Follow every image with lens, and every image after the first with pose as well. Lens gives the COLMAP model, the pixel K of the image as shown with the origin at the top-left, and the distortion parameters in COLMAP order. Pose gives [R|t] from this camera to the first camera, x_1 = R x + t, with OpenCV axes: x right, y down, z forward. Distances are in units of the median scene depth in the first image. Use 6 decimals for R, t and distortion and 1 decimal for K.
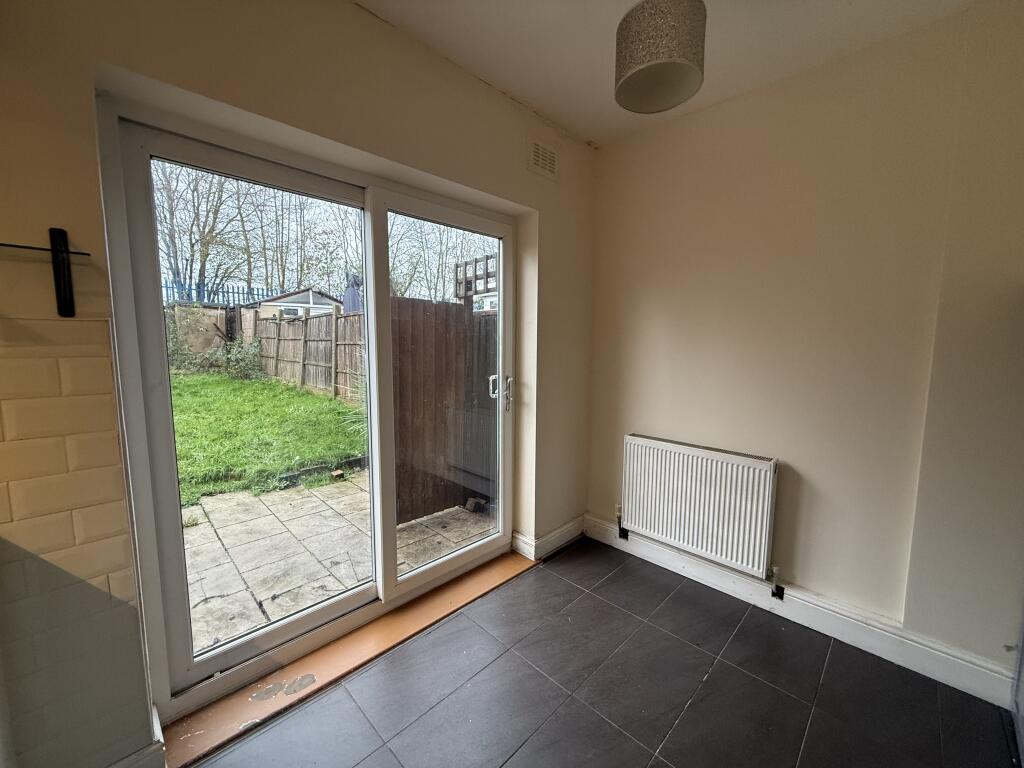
lens RADIAL K [[405.0, 0, 509.2], [0, 405.0, 384.8], [0, 0, 1]] dist [-0.001614, 0.000506]
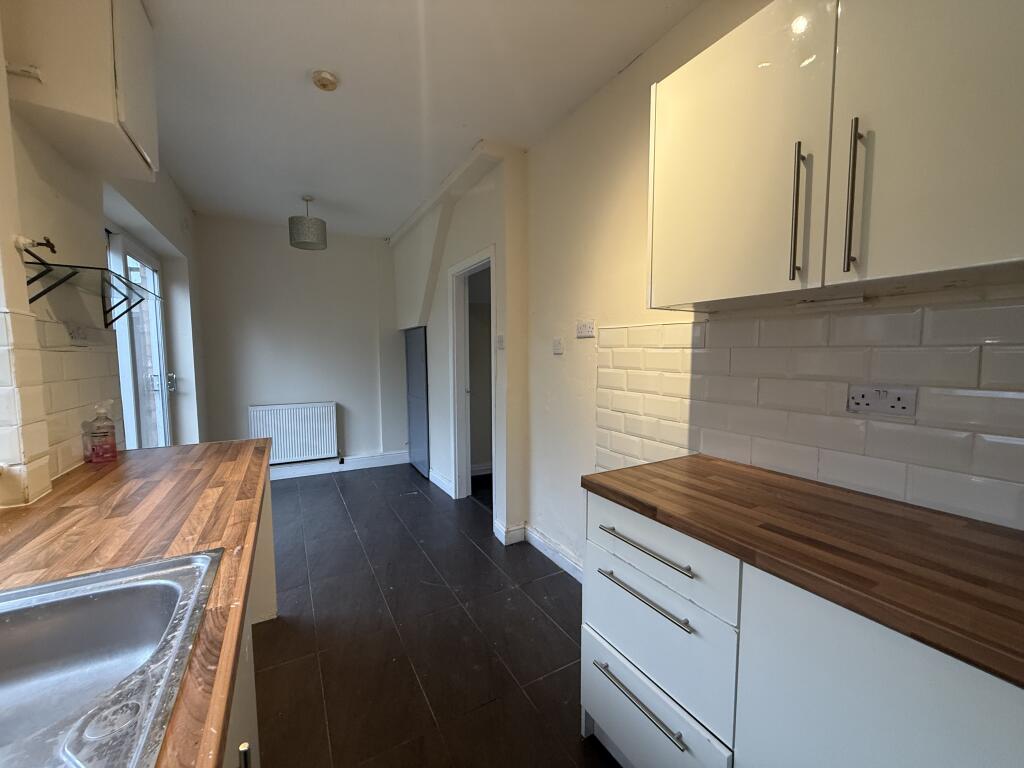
lens RADIAL K [[405.0, 0, 511.5], [0, 405.0, 382.8], [0, 0, 1]] dist [-0.001614, 0.000506]
pose [[0.279587, -0.083160, 0.956512, -0.380619], [0.104610, 0.992949, 0.055751, 0.020497], [-0.954404, 0.084474, 0.286315, -0.182319]]
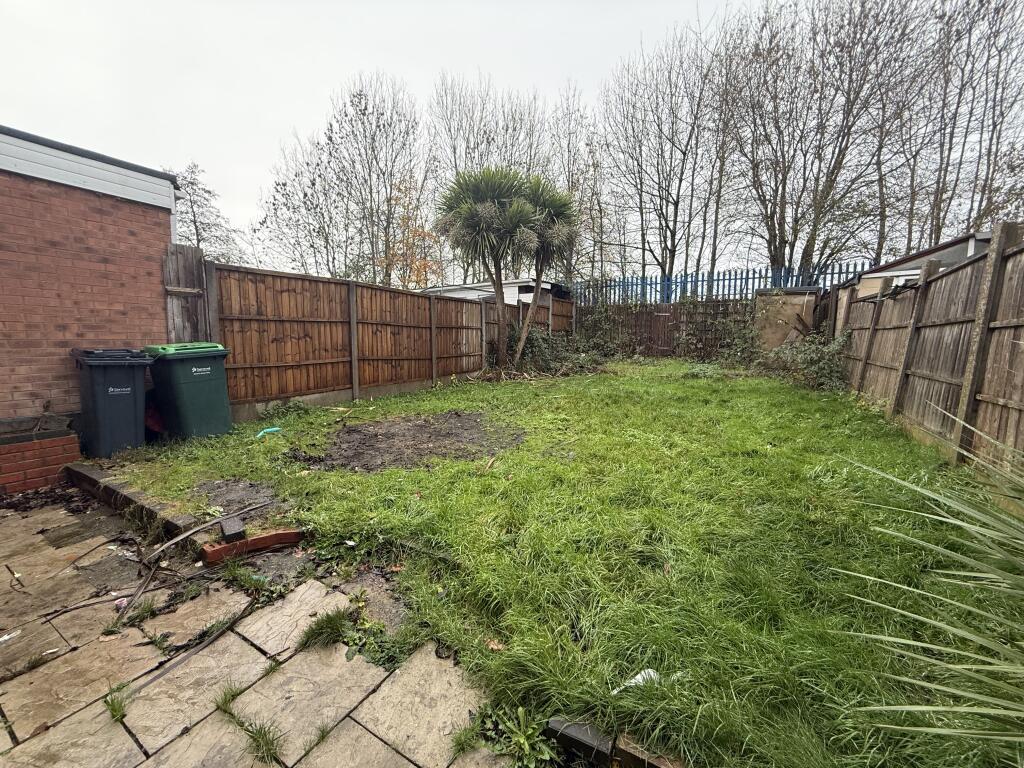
lens RADIAL K [[405.0, 0, 512.3], [0, 405.0, 383.4], [0, 0, 1]] dist [-0.001614, 0.000506]
pose [[0.239504, 0.093355, -0.966397, -0.152190], [-0.102439, 0.992240, 0.070464, -0.027613], [0.965476, 0.082120, 0.247209, 0.450733]]
